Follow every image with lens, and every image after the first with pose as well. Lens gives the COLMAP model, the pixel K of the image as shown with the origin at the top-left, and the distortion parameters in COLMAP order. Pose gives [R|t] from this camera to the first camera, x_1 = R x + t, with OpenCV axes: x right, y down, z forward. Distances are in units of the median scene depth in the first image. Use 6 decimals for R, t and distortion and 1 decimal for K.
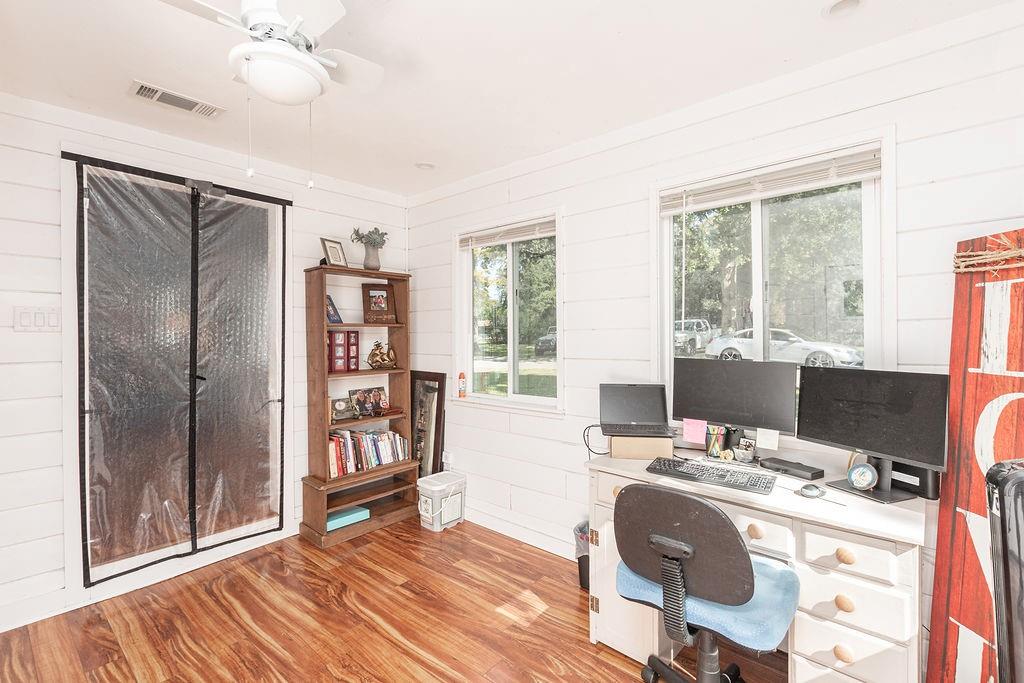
lens RADIAL K [[461.0, 0, 512.3], [0, 461.0, 345.1], [0, 0, 1]] dist [0.001147, 0.000280]
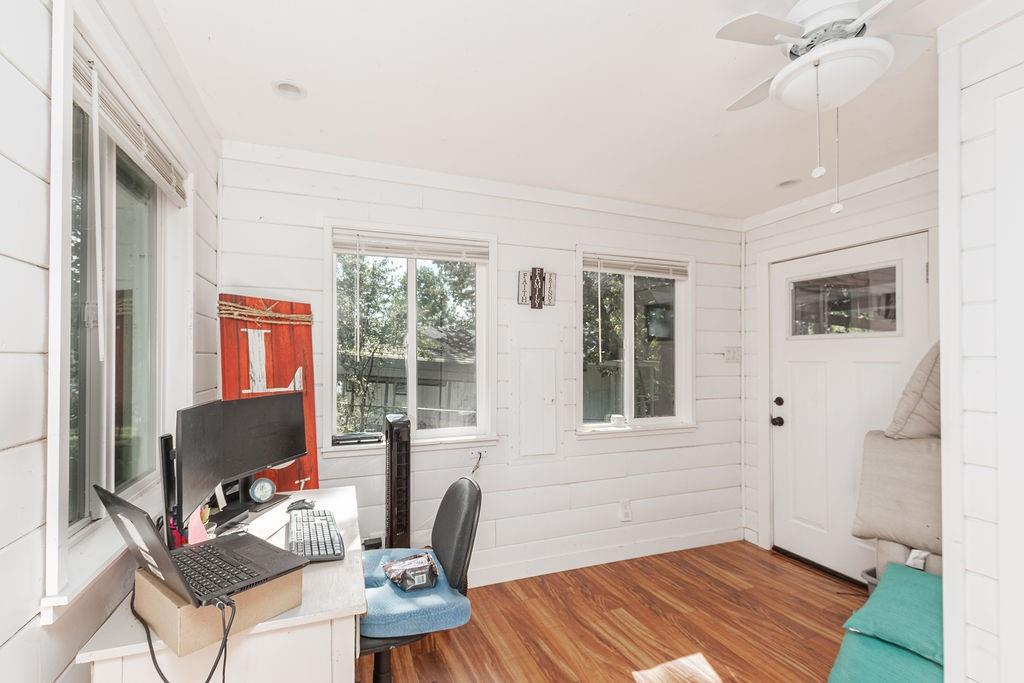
lens RADIAL K [[461.0, 0, 512.3], [0, 461.0, 345.1], [0, 0, 1]] dist [0.001147, 0.000280]
pose [[-0.892290, 0.010655, 0.451337, -0.335698], [0.005849, 0.999910, -0.012043, -0.062716], [-0.451424, -0.008106, -0.892273, 1.865520]]
